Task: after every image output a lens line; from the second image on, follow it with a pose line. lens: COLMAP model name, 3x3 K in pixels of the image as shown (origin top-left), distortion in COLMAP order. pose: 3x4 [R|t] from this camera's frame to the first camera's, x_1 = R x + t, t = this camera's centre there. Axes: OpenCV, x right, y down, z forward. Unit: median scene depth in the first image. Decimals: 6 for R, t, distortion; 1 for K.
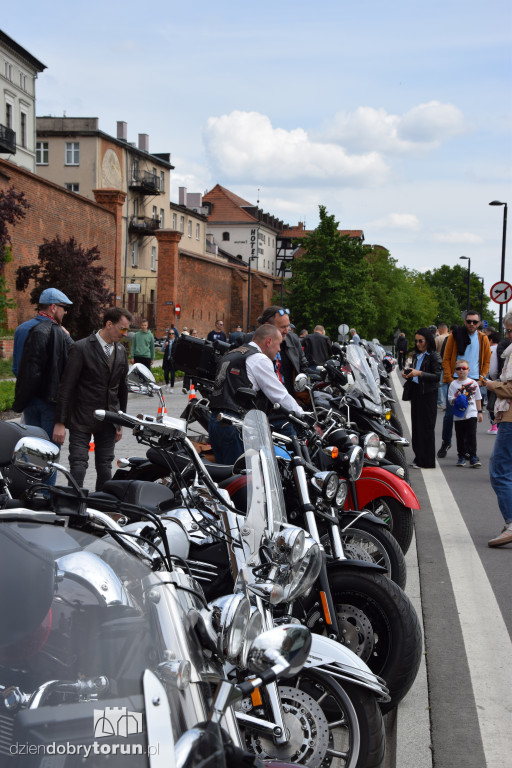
lens RADIAL K [[1312.4, 0, 256.7], [0, 1312.4, 394.7], [0, 0, 1]] dist [0.260562, 0.426150]
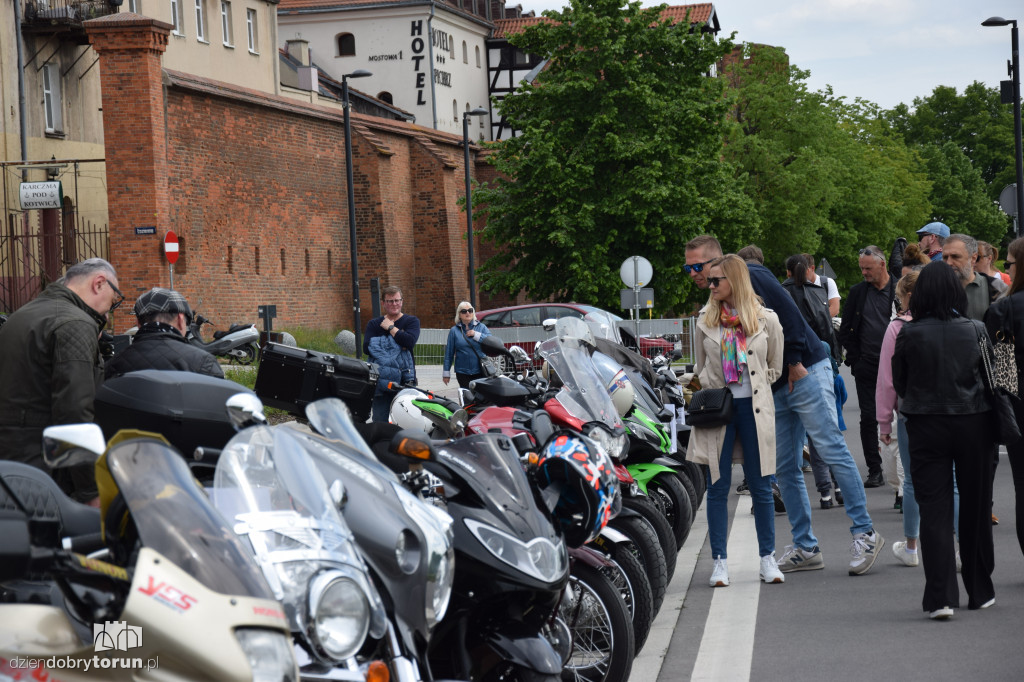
lens RADIAL K [[3013.3, 0, 508.3], [0, 3013.3, 346.0], [0, 0, 1]] dist [0.812395, 2.128633]
pose [[0.997369, -0.072303, -0.005191, 0.025825], [0.072120, 0.996962, -0.029413, -0.008049], [0.007302, 0.028961, 0.999554, 0.175137]]
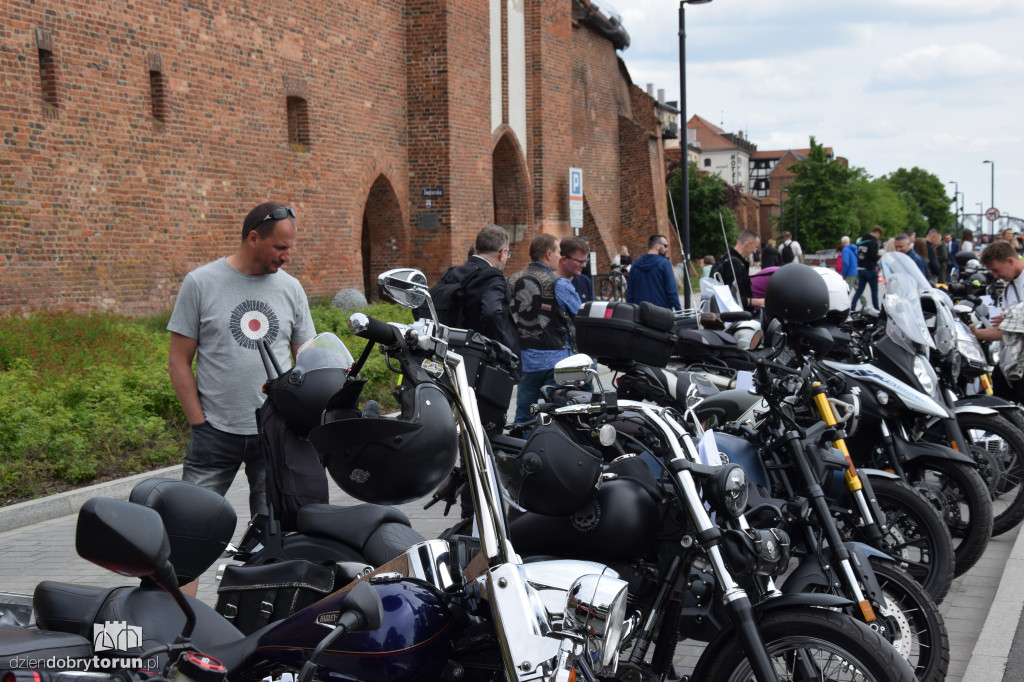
lens RADIAL K [[1749.9, 0, 511.5], [0, 1749.9, 340.3], [0, 0, 1]] dist [0.260562, 0.426150]
pose [[0.996920, -0.049785, -0.060599, -0.128372], [0.049855, 0.998756, -0.000362, 0.023302], [0.060542, -0.002661, 0.998162, -0.569505]]
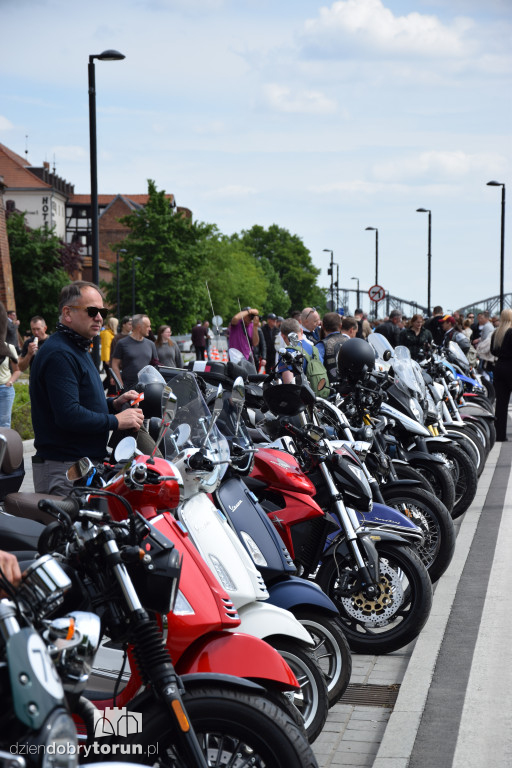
lens RADIAL K [[2846.0, 0, 253.9], [0, 2846.0, 503.6], [0, 0, 1]] dist [0.246467, 7.223408]
pose [[0.984337, -0.033565, 0.173071, -0.221835], [0.030528, 0.999330, 0.020181, 0.036692], [-0.173633, -0.014582, 0.984703, -0.898697]]
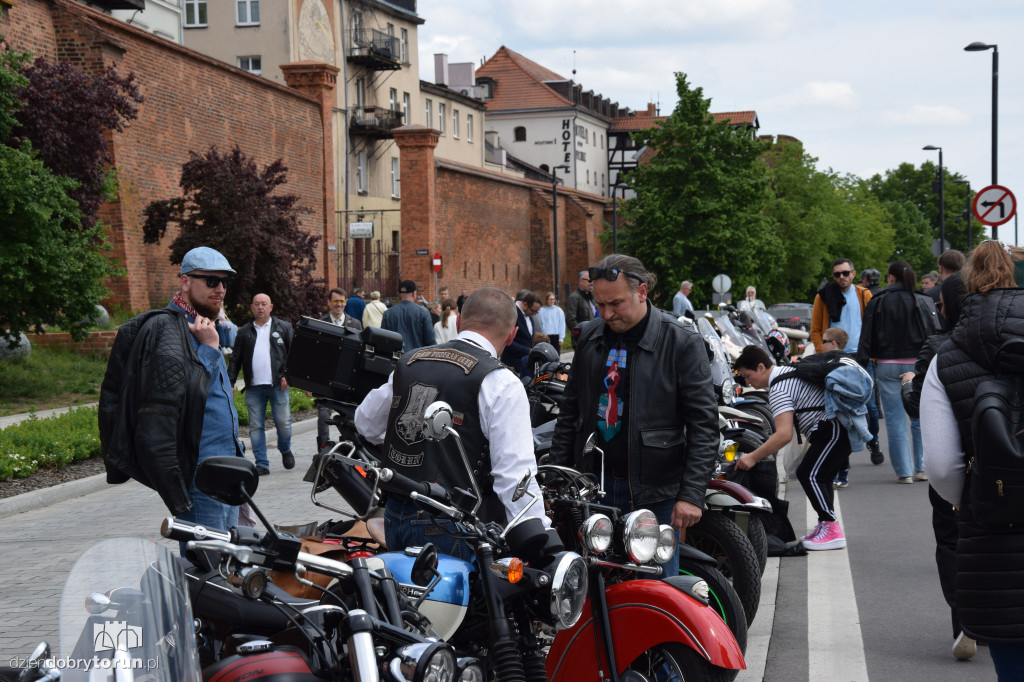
lens RADIAL K [[2221.5, 0, 507.1], [0, 2221.5, 339.7], [0, 0, 1]] dist [0.460136, 0.628390]
pose [[0.998205, -0.045669, -0.038744, 0.006324], [0.044575, 0.998595, -0.028640, -0.000986], [0.039998, 0.026862, 0.998839, 0.015565]]
